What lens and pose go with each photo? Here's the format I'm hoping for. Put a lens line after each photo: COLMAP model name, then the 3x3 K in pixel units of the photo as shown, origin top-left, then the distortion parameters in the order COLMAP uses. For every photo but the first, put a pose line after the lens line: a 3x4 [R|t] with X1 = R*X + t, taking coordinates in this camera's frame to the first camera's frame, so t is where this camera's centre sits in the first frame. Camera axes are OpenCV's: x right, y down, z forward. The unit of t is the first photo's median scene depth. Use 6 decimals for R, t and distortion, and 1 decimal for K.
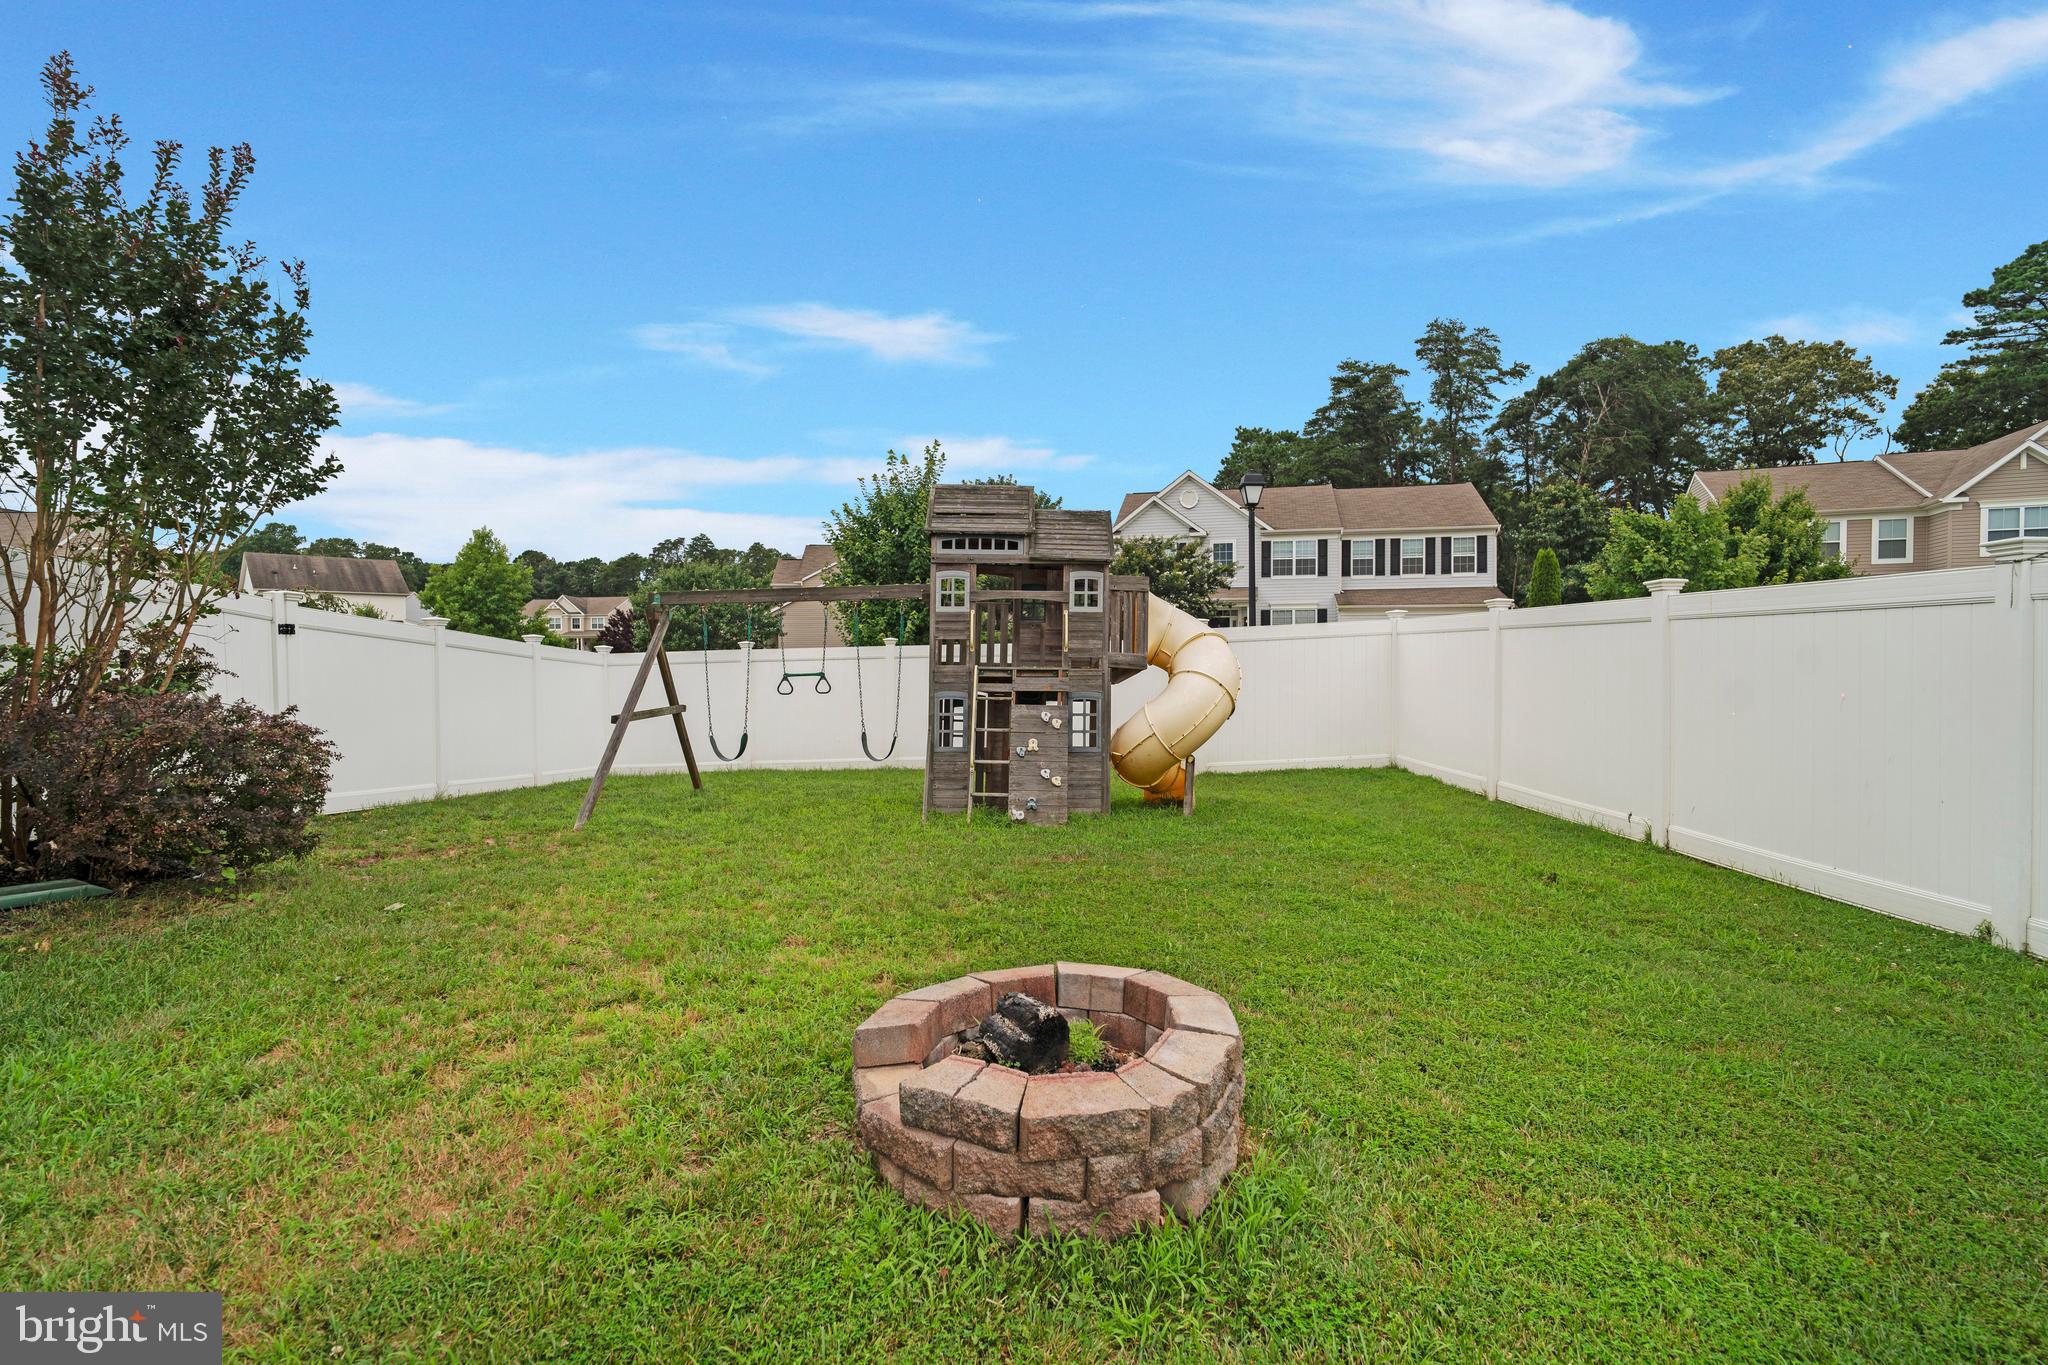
lens RADIAL K [[961.9, 0, 1022.9], [0, 961.9, 668.1], [0, 0, 1]] dist [-0.000998, 0.001627]
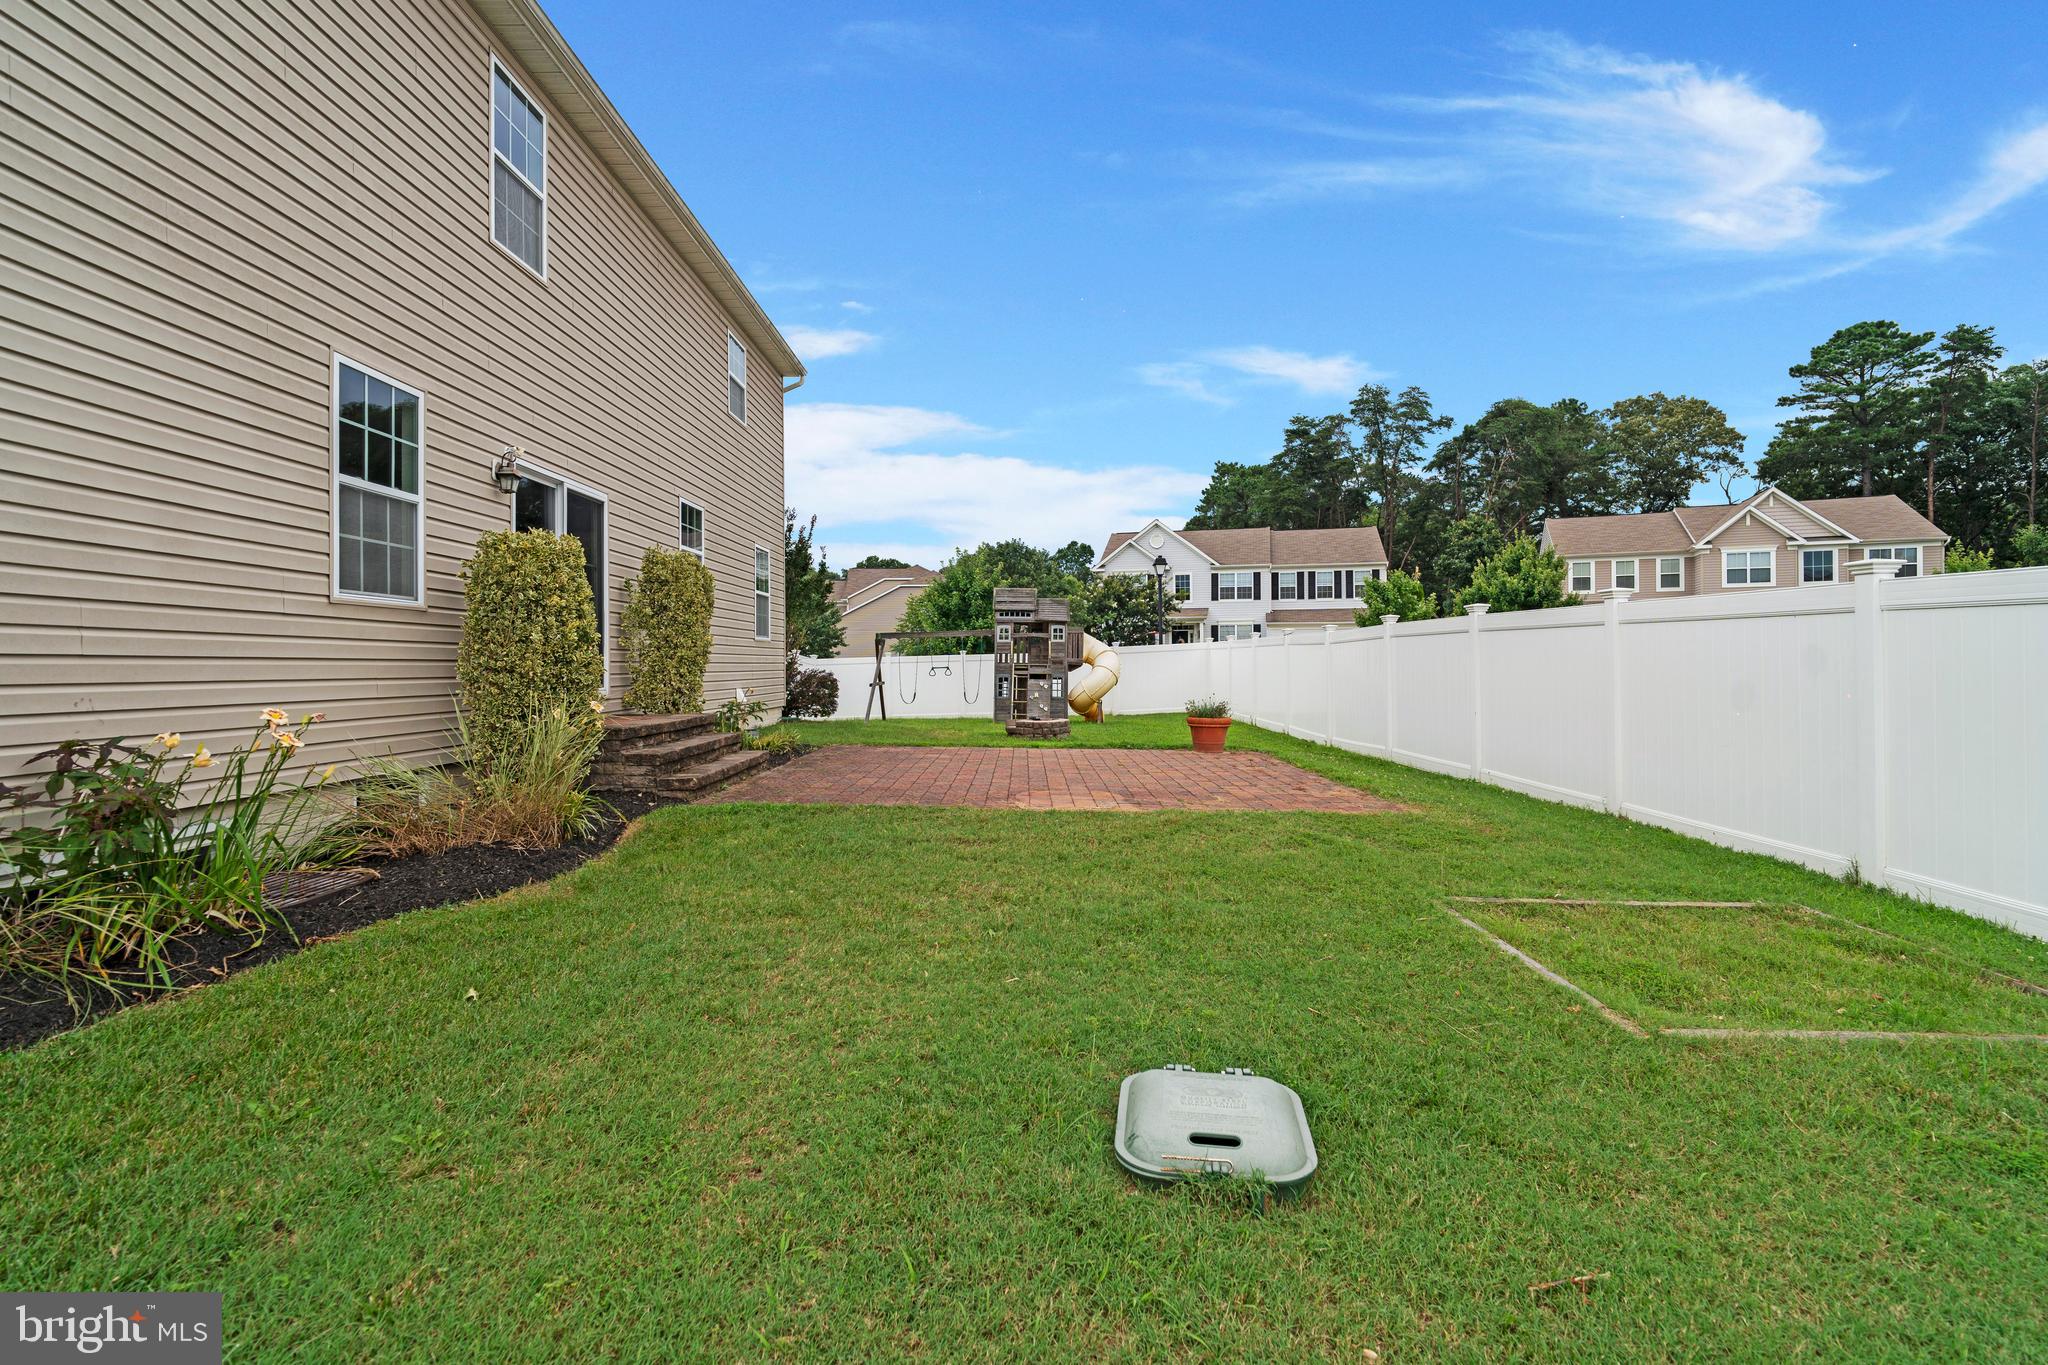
lens RADIAL K [[961.9, 0, 1022.9], [0, 961.9, 668.1], [0, 0, 1]] dist [-0.000998, 0.001627]
pose [[0.999973, -0.000997, -0.007258, -0.001439], [0.000963, 0.999988, -0.004742, 0.004498], [0.007263, 0.004735, 0.999962, -0.324773]]
